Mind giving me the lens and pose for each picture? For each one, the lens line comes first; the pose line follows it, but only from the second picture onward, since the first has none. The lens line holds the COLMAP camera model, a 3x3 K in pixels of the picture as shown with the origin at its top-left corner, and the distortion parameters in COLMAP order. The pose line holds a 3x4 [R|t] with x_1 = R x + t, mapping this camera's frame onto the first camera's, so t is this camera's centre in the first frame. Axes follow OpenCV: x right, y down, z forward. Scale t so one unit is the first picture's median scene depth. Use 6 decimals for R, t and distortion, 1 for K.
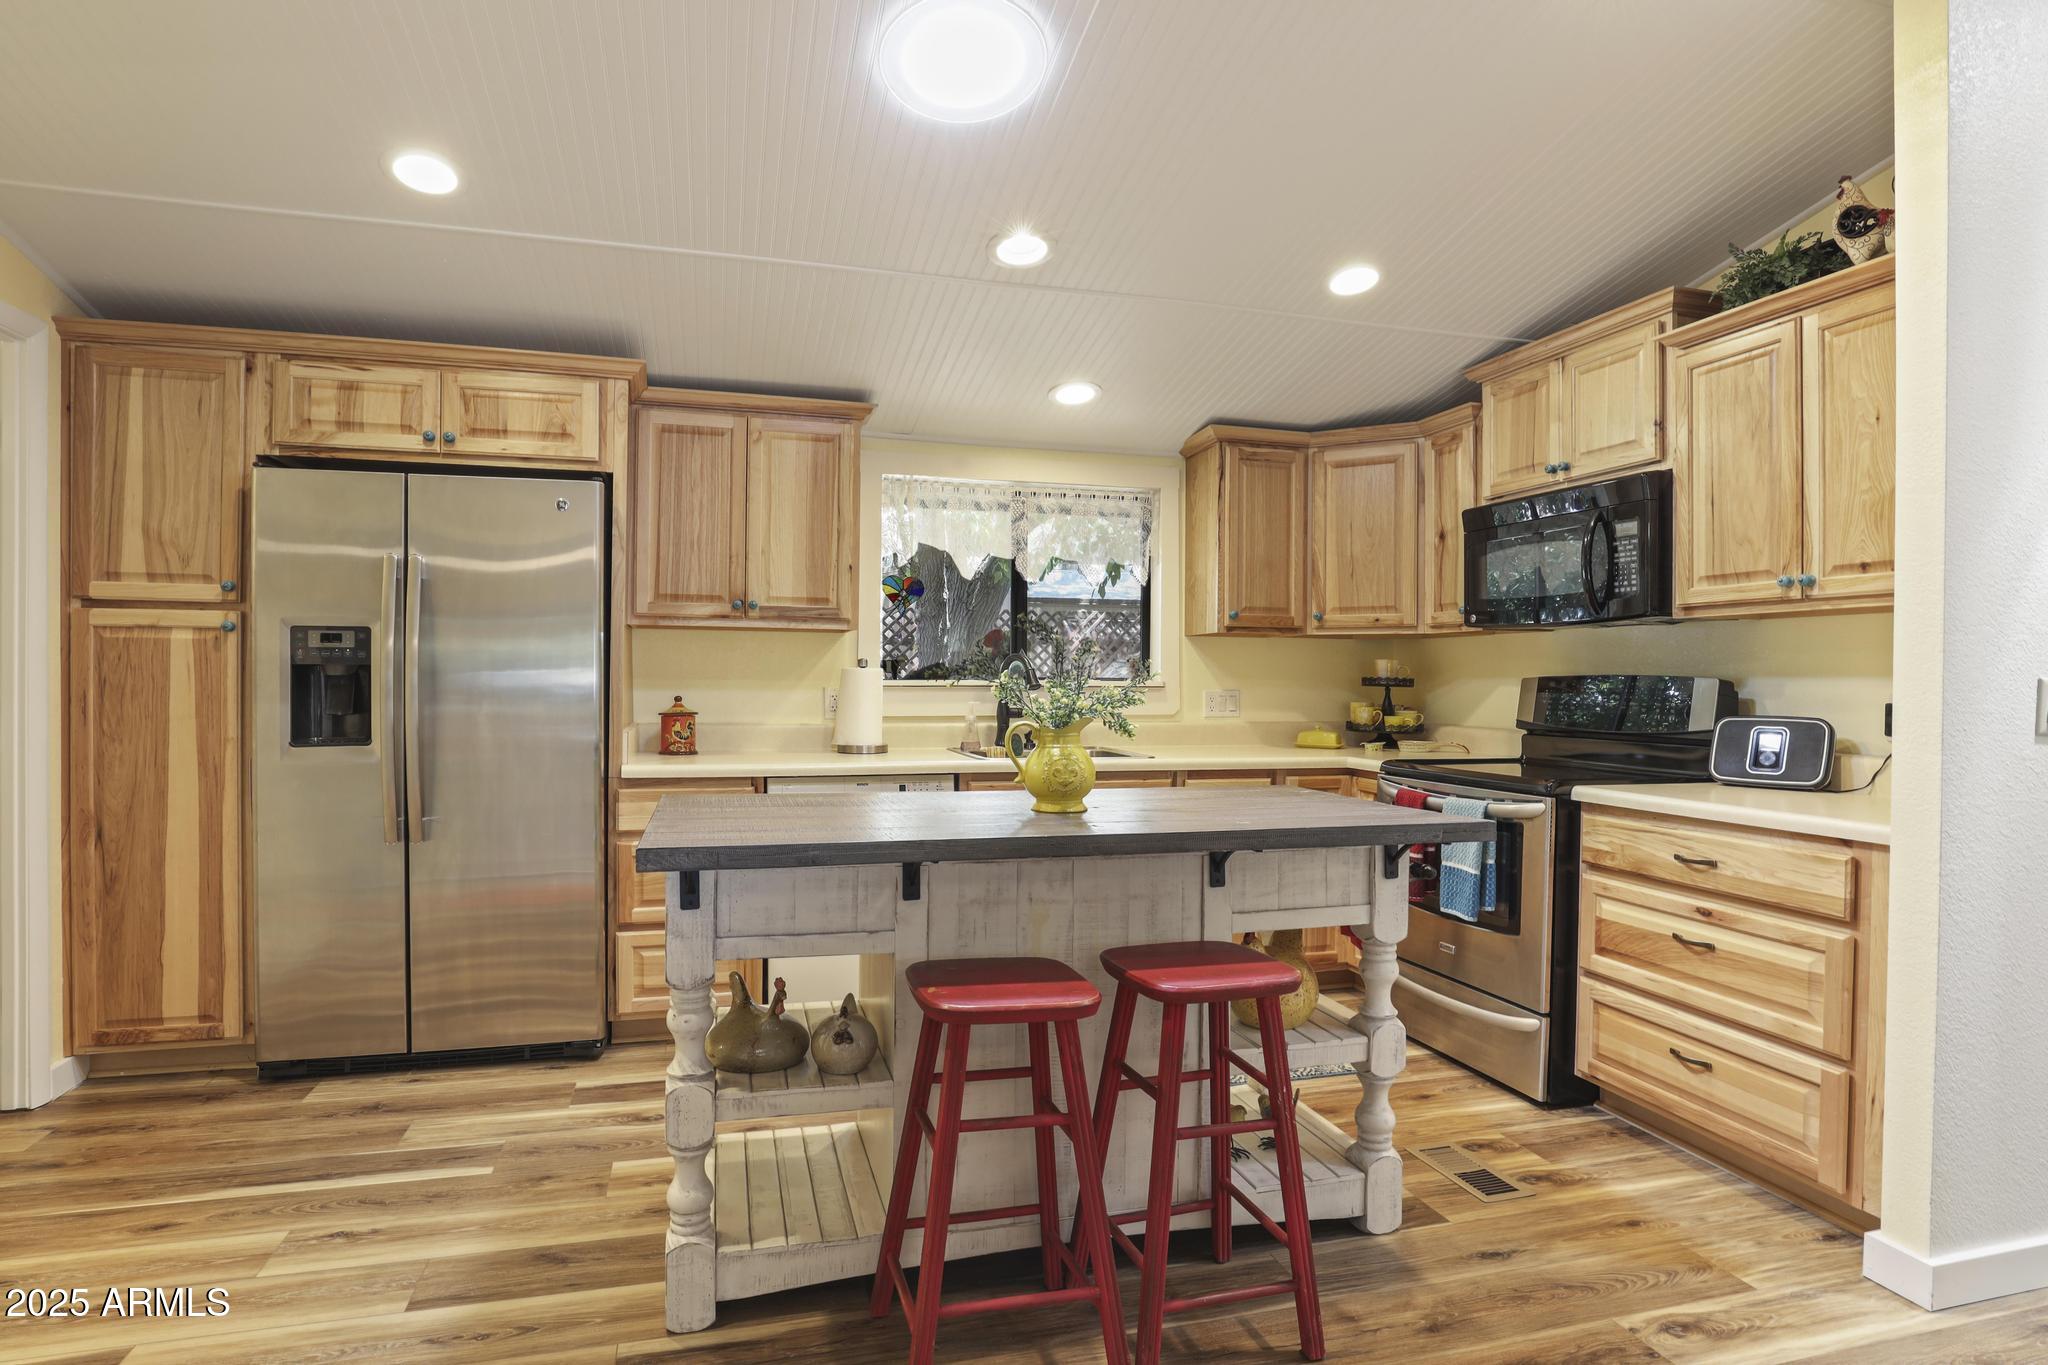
lens RADIAL K [[1053.5, 0, 1024.0], [0, 1053.5, 682.5], [0, 0, 1]] dist [0.002560, 0.000310]
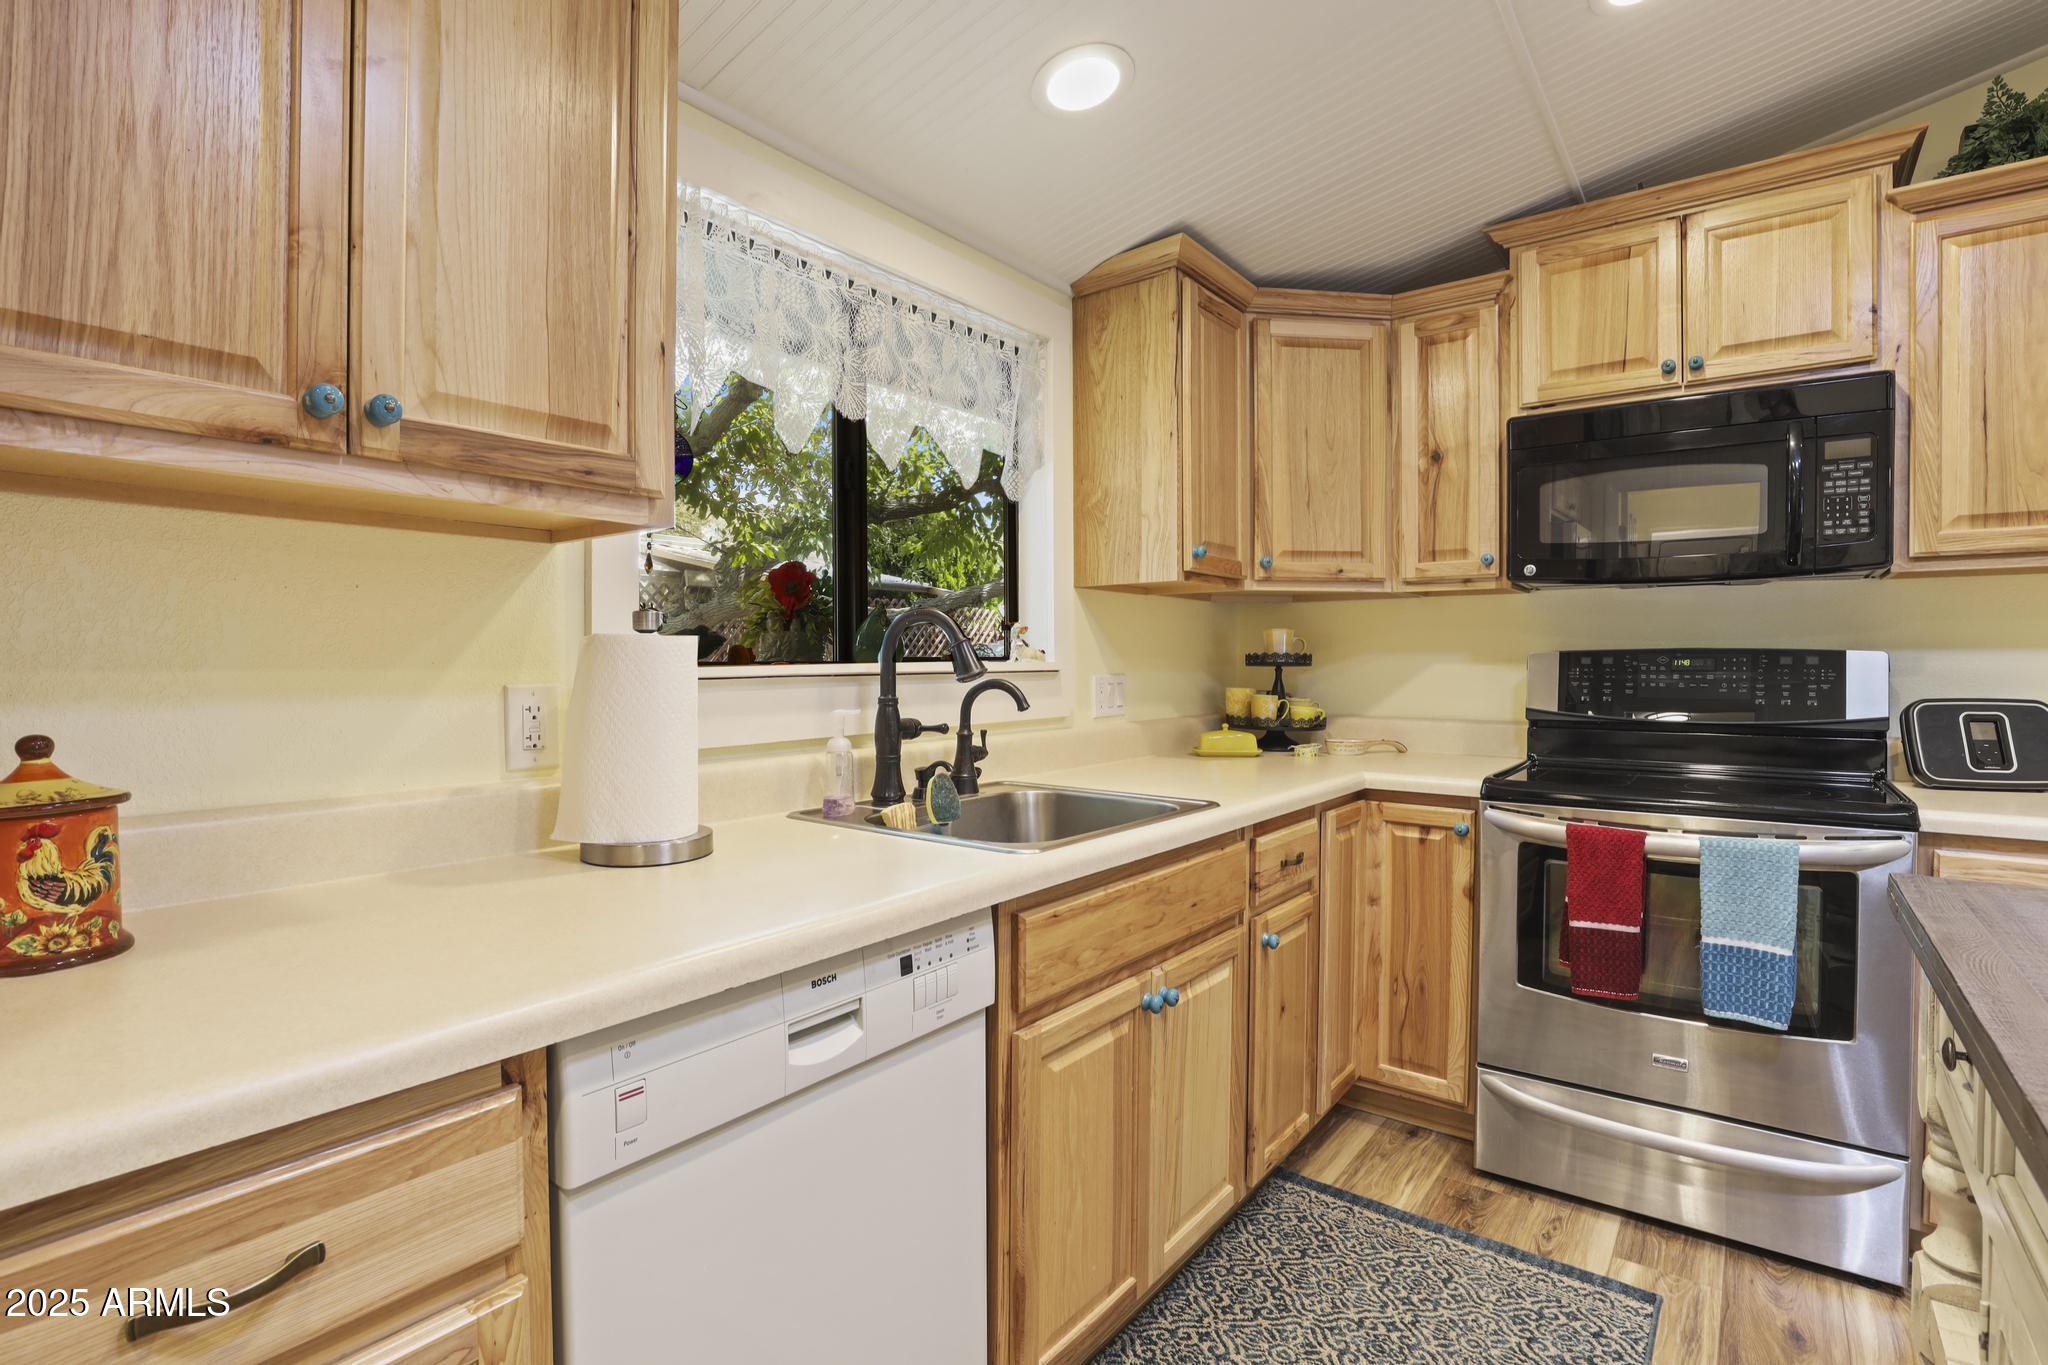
lens RADIAL K [[1025.5, 0, 1024.0], [0, 1025.5, 682.5], [0, 0, 1]] dist [-0.025157, 0.000694]
pose [[0.825981, -0.020893, 0.563310, -0.264798], [0.009209, 0.999680, 0.023575, -0.003971], [-0.563622, -0.014285, 0.825909, 0.658177]]
